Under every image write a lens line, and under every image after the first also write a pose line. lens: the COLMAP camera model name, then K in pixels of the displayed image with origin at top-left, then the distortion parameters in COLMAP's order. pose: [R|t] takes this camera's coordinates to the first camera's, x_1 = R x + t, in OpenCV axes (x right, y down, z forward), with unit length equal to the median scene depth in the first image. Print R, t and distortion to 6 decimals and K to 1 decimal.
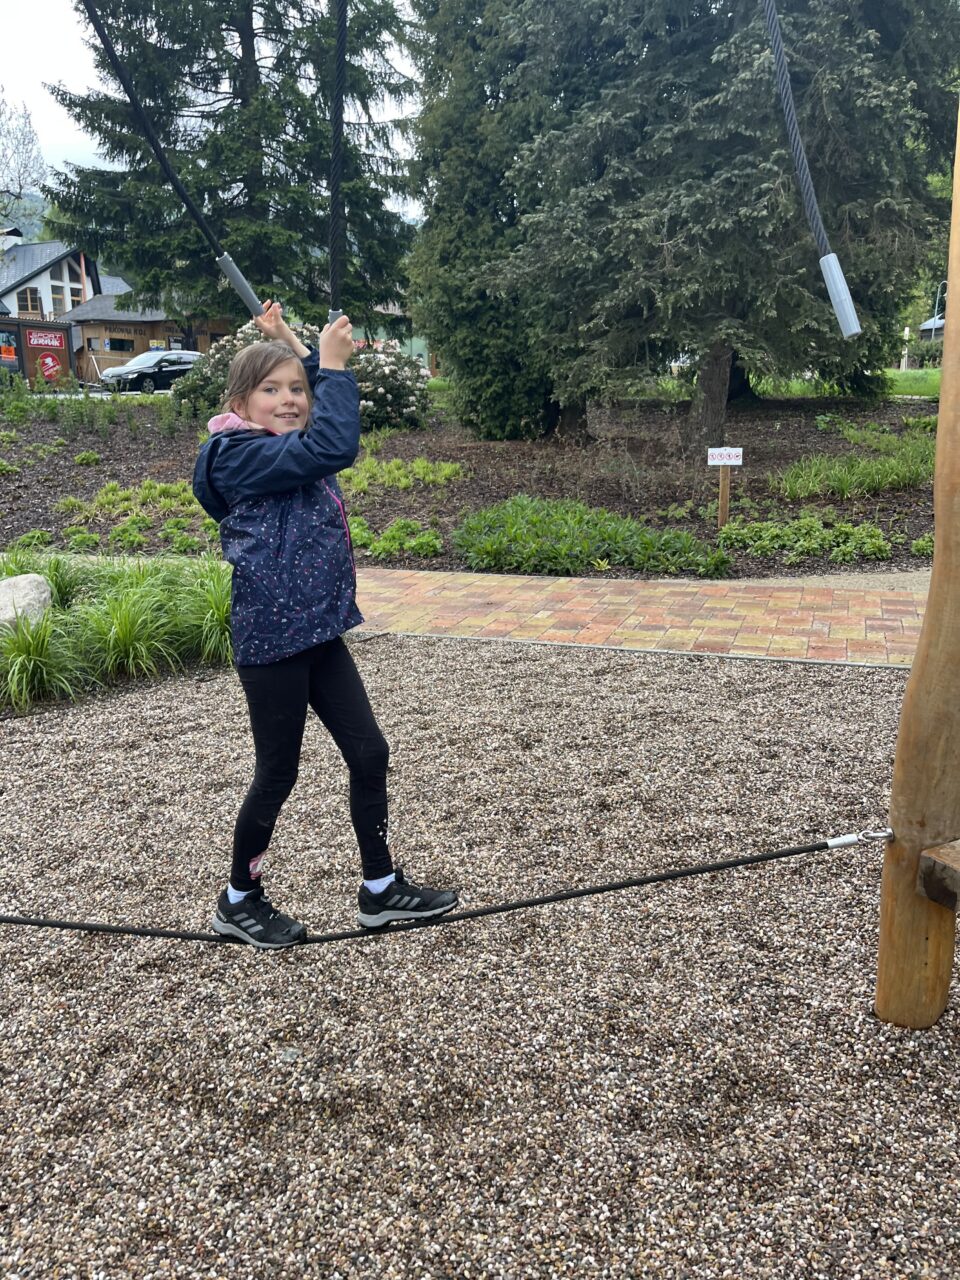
lens RADIAL K [[958.4, 0, 477.9], [0, 958.4, 632.0], [0, 0, 1]] dist [0.069219, -0.095949]
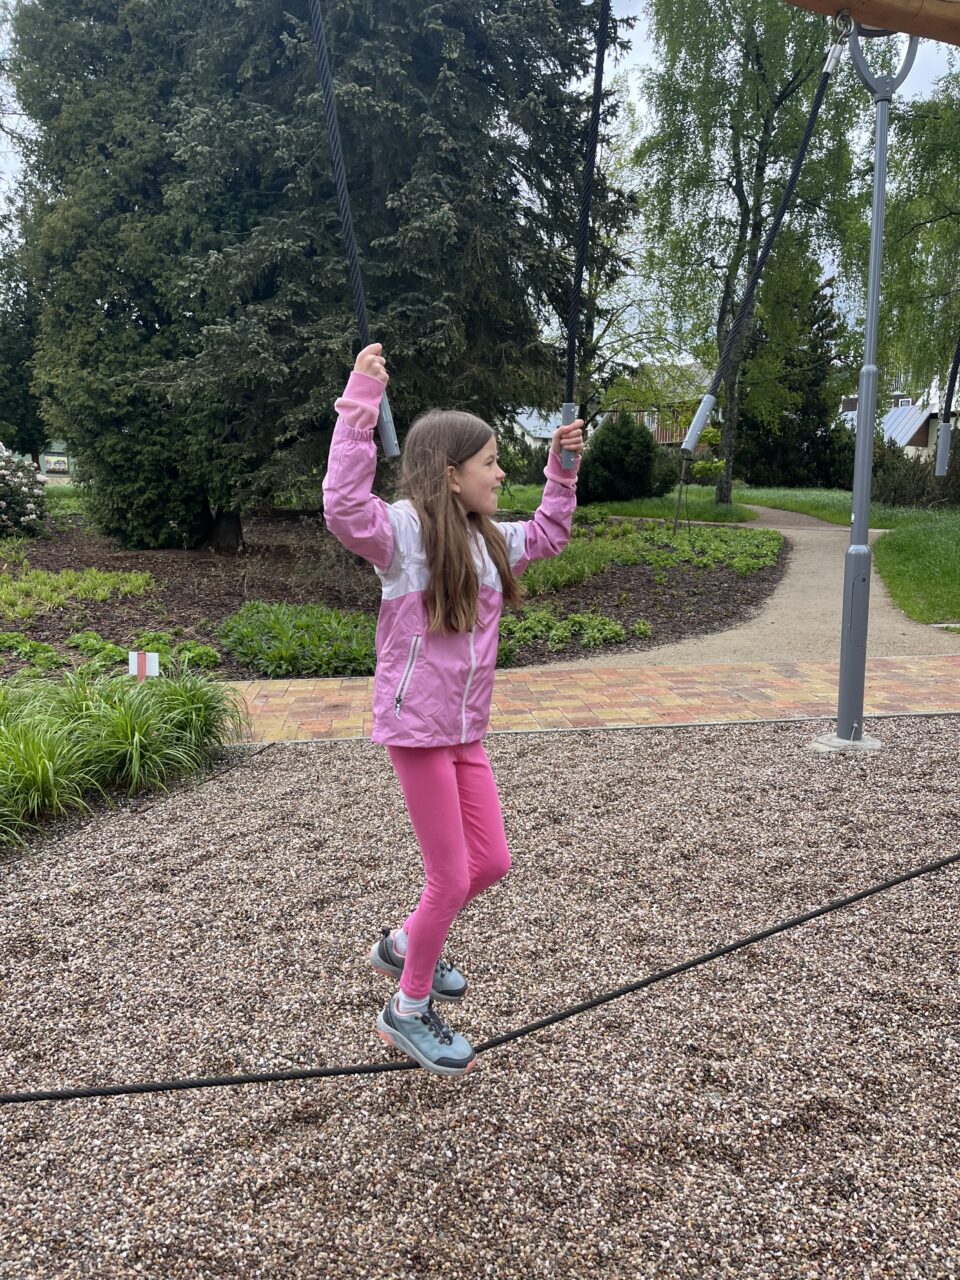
lens RADIAL K [[958.4, 0, 485.3], [0, 958.4, 651.9], [0, 0, 1]] dist [0.069219, -0.095949]
pose [[0.894454, -0.062144, 0.442822, -0.167031], [0.102095, 0.992520, -0.066935, -0.001523], [-0.435350, 0.105080, 0.894108, 0.019135]]
